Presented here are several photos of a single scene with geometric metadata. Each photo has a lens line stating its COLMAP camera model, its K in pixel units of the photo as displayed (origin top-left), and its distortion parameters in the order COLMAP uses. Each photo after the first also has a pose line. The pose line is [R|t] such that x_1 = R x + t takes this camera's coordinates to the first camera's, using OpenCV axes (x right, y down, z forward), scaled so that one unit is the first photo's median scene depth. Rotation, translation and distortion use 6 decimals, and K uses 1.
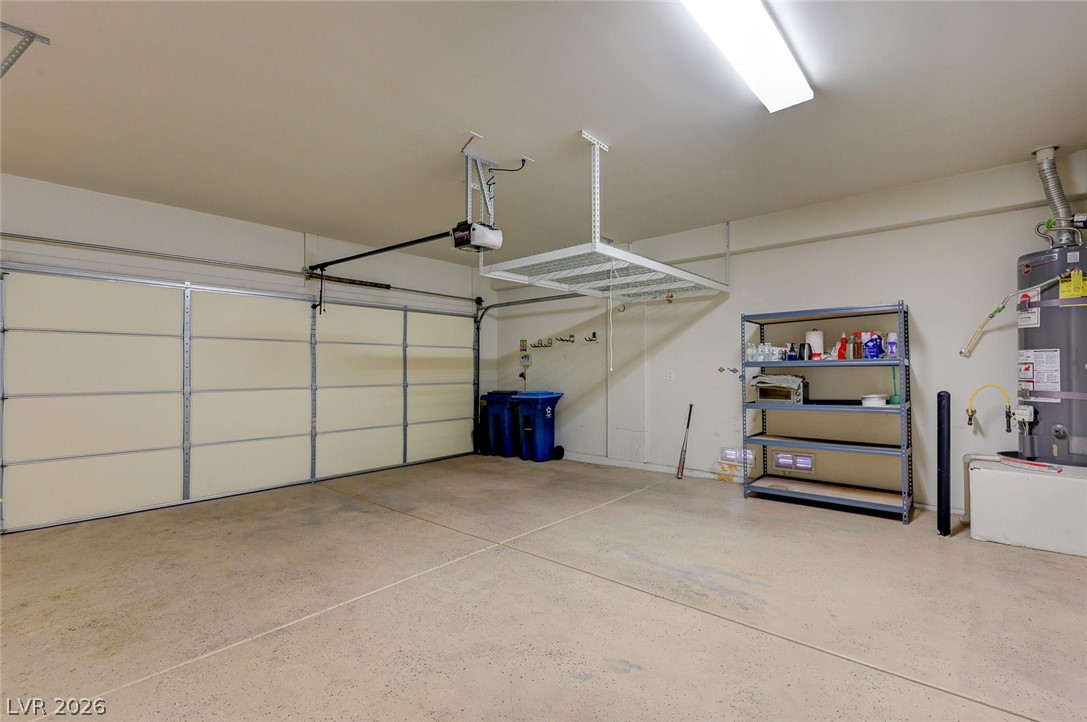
lens RADIAL K [[489.1, 0, 545.2], [0, 489.1, 375.7], [0, 0, 1]] dist [-0.000279, 0.000126]
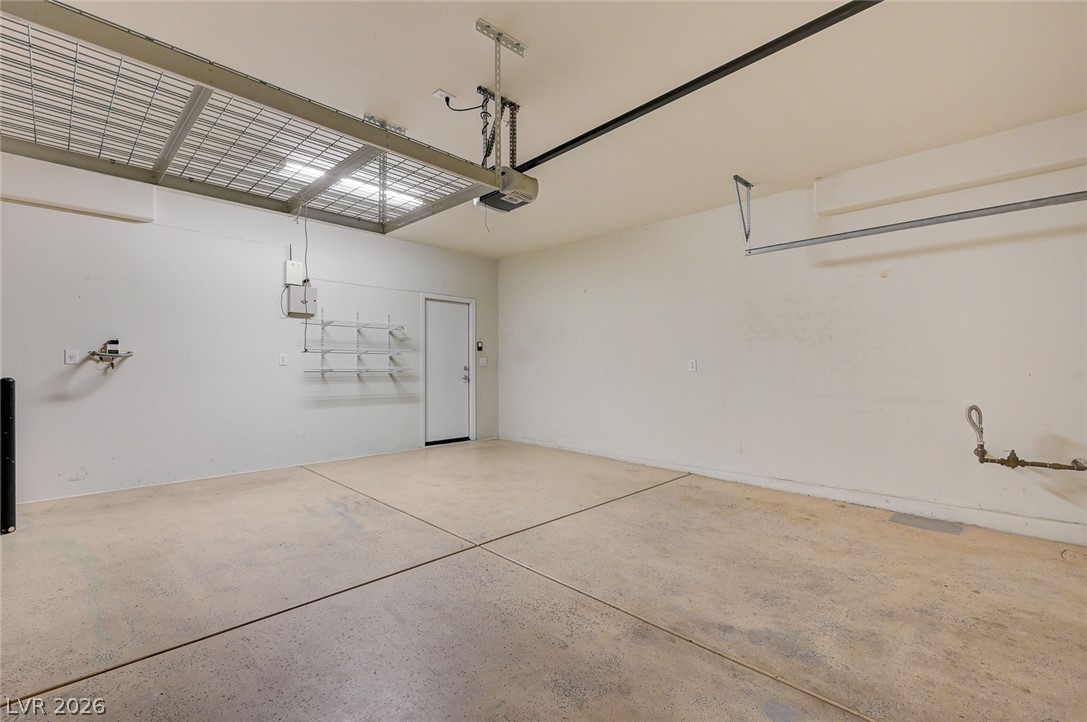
lens RADIAL K [[477.2, 0, 543.5], [0, 477.2, 361.0], [0, 0, 1]] dist [-0.000308, 0.000174]
pose [[-0.999104, 0.005368, 0.041971, -0.254898], [0.005432, 0.999984, 0.001431, 0.002390], [-0.041963, 0.001658, -0.999118, 1.900448]]
